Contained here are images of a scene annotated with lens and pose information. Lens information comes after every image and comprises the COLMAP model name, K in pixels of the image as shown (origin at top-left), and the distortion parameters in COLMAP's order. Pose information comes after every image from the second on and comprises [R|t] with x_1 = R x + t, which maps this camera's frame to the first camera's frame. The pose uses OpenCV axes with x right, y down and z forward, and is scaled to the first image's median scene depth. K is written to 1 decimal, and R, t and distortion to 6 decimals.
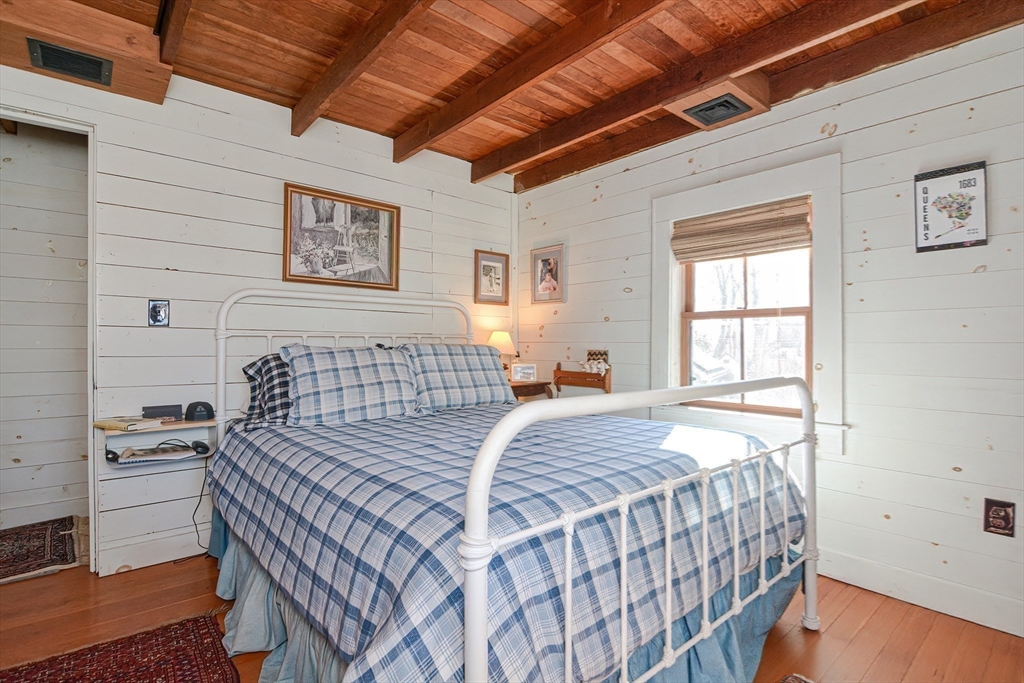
lens RADIAL K [[496.1, 0, 513.7], [0, 496.1, 336.8], [0, 0, 1]] dist [0.000764, -0.006244]
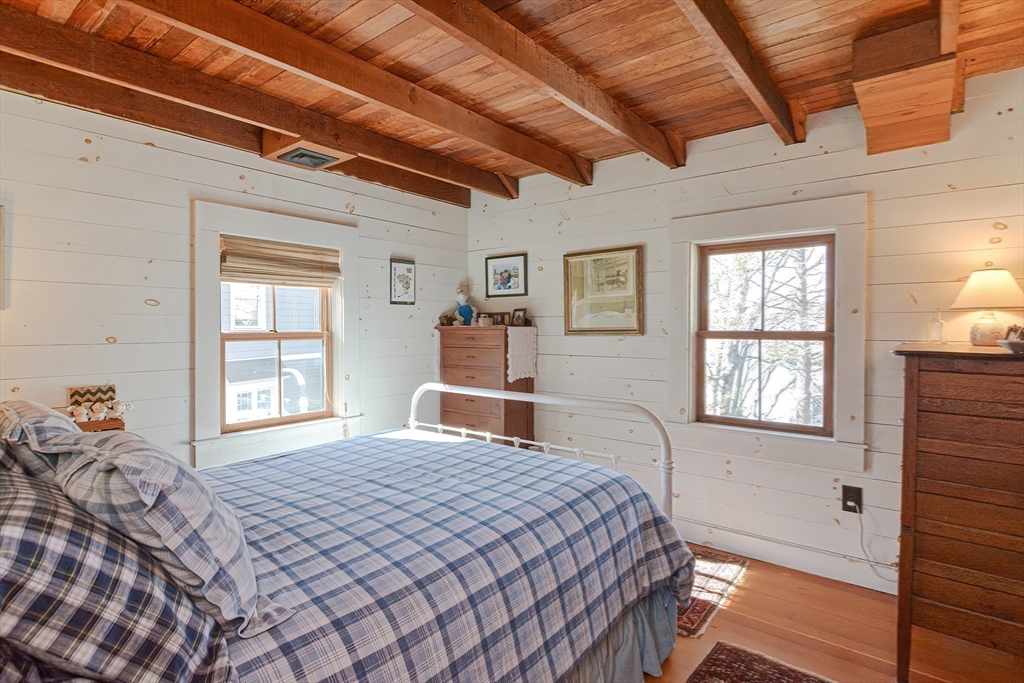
lens RADIAL K [[496.1, 0, 513.7], [0, 496.1, 336.8], [0, 0, 1]] dist [0.000764, -0.006244]
pose [[-0.175423, -0.024303, 0.984193, -0.813082], [-0.015993, 0.999634, 0.021833, -0.088272], [-0.984363, -0.011911, -0.175747, 0.765126]]
